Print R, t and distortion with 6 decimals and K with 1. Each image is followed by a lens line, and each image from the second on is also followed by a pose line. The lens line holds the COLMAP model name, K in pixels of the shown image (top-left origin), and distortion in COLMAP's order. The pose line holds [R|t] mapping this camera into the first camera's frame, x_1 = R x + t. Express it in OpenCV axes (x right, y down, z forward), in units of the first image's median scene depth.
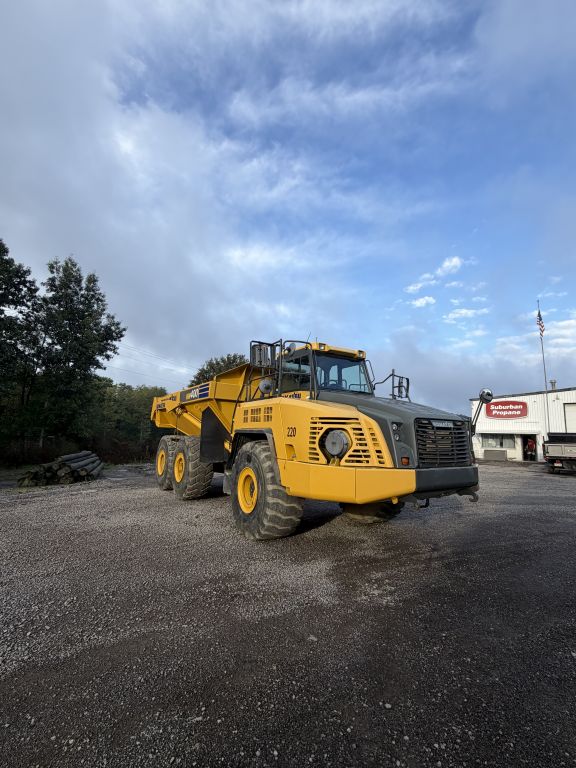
lens RADIAL K [[340.8, 0, 288.0], [0, 340.8, 384.0], [0, 0, 1]] dist [0.003089, 0.000456]
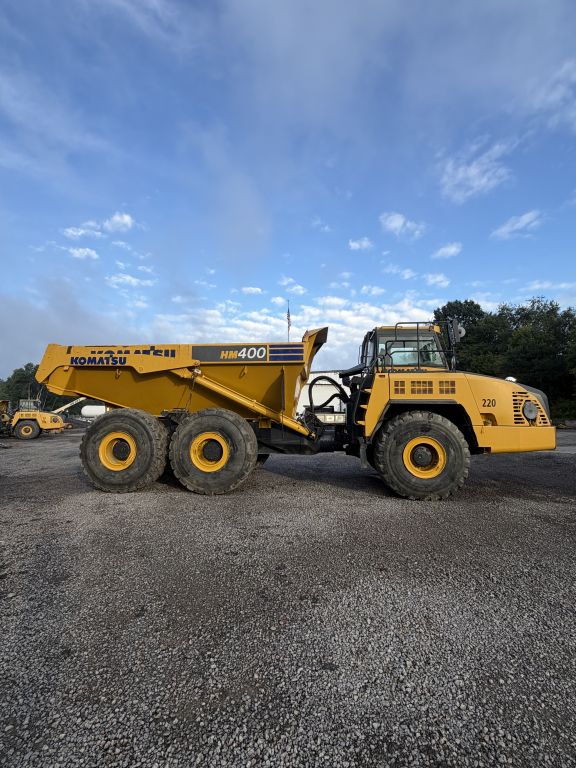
lens RADIAL K [[382.3, 0, 288.0], [0, 382.3, 384.0], [0, 0, 1]] dist [-0.004518, -0.000300]
pose [[0.616236, 0.048380, 0.786074, -1.642671], [-0.107269, 0.993966, 0.022918, 0.128902], [-0.780222, -0.098444, 0.617708, 0.785746]]
